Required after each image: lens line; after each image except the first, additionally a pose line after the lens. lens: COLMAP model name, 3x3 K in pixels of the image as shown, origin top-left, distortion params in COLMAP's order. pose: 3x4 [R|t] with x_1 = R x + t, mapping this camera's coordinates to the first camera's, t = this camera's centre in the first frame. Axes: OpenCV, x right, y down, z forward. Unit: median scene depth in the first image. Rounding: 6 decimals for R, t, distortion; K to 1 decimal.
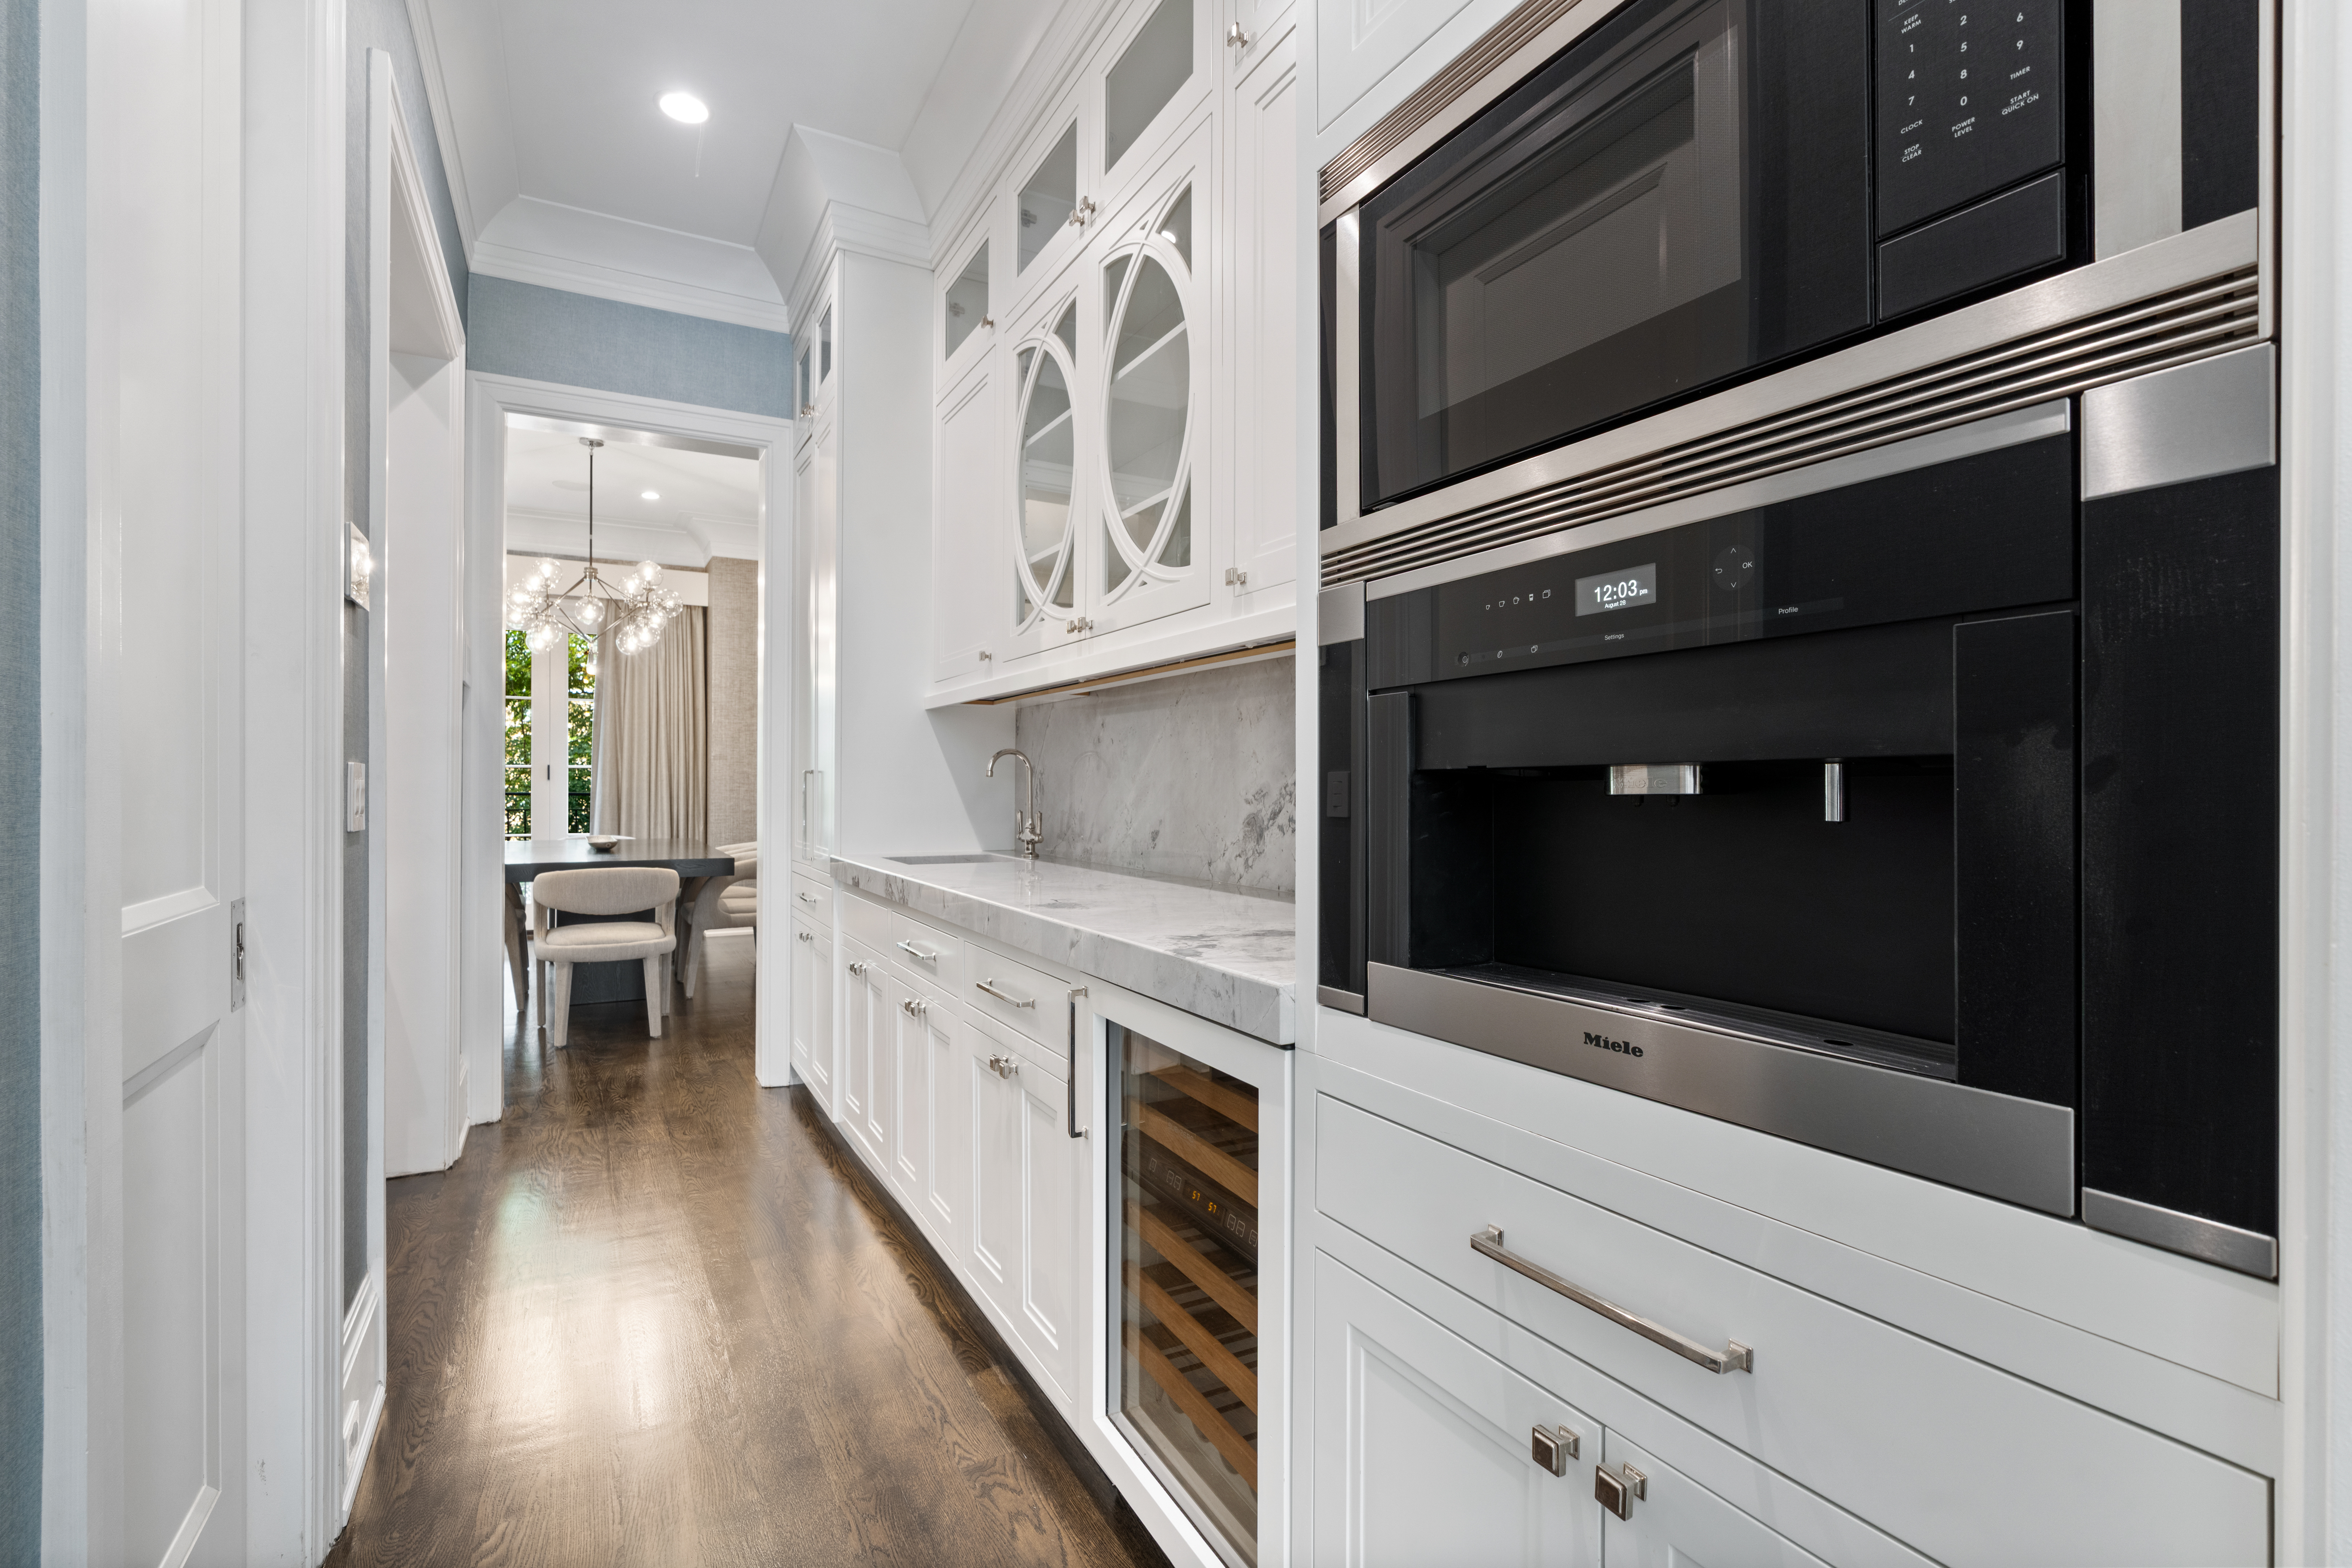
lens RADIAL K [[1086.4, 0, 1165.7], [0, 1086.4, 787.8], [0, 0, 1]] dist [-0.007702, 0.002220]
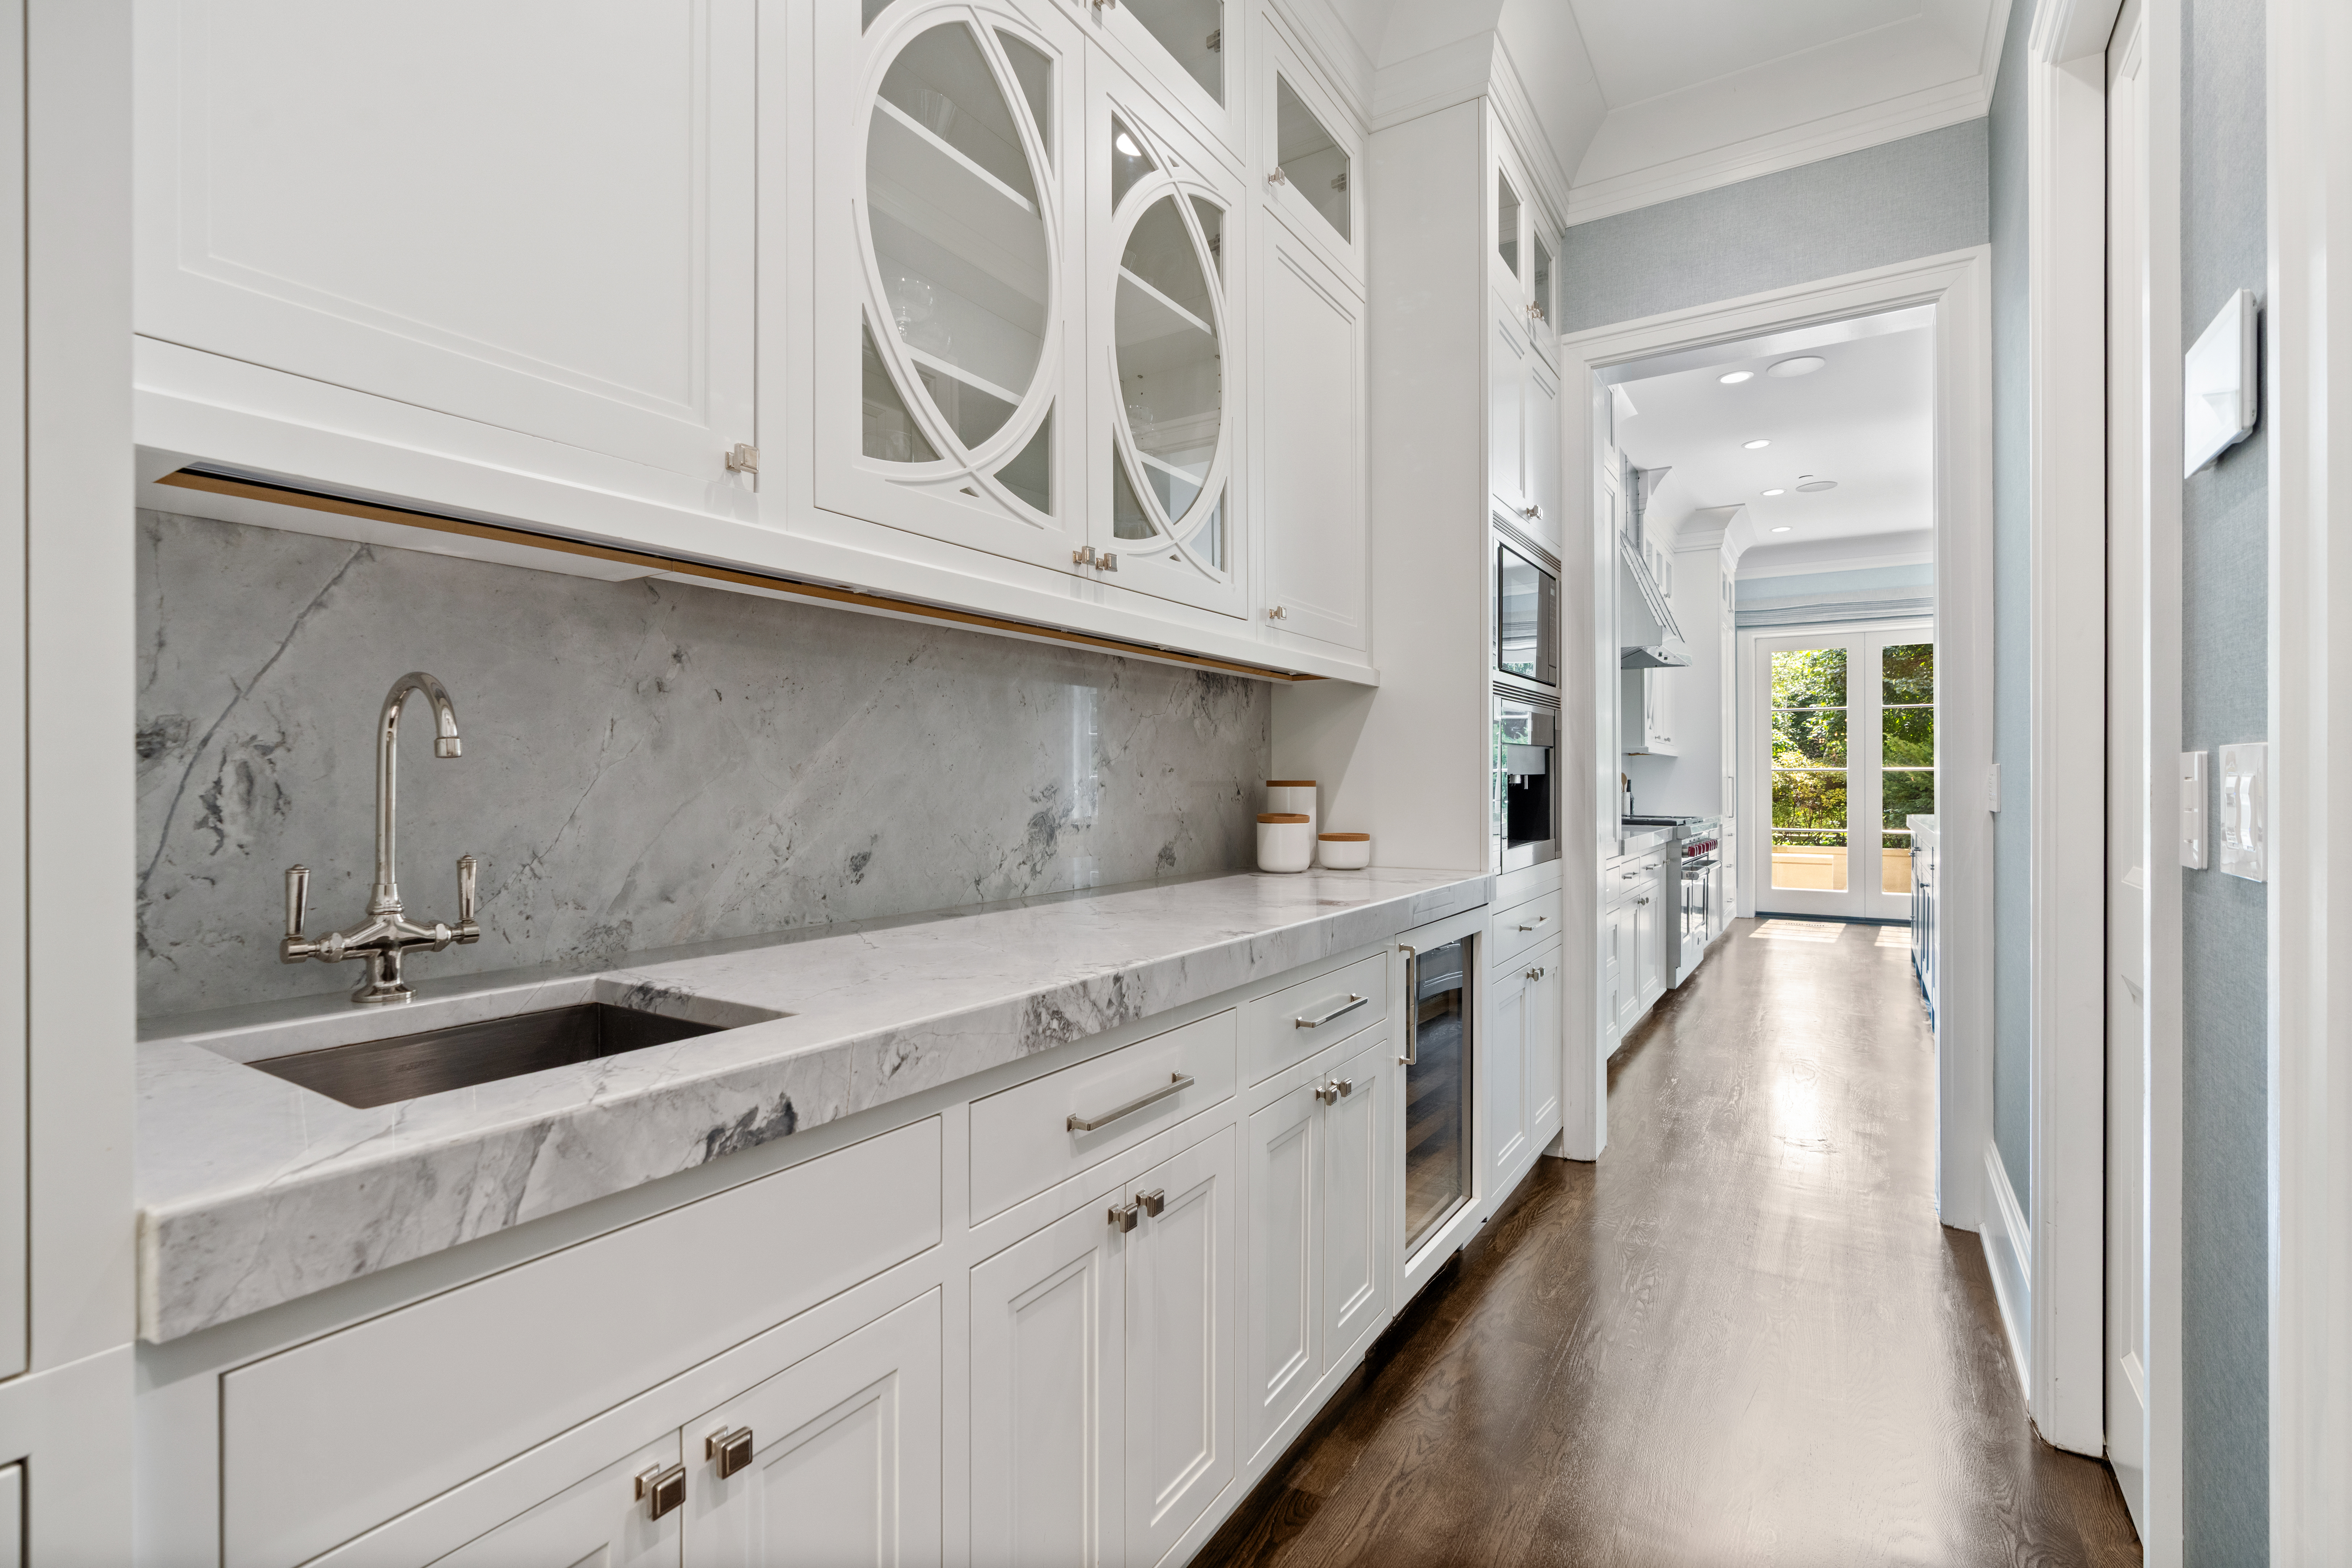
lens RADIAL K [[1086.4, 0, 1182.1], [0, 1086.4, 784.0], [0, 0, 1]] dist [-0.007702, 0.002220]
pose [[-0.493595, -0.004442, 0.869680, -0.740215], [0.003940, 0.999965, 0.007343, -0.005583], [-0.869683, 0.007051, -0.493560, 1.316029]]
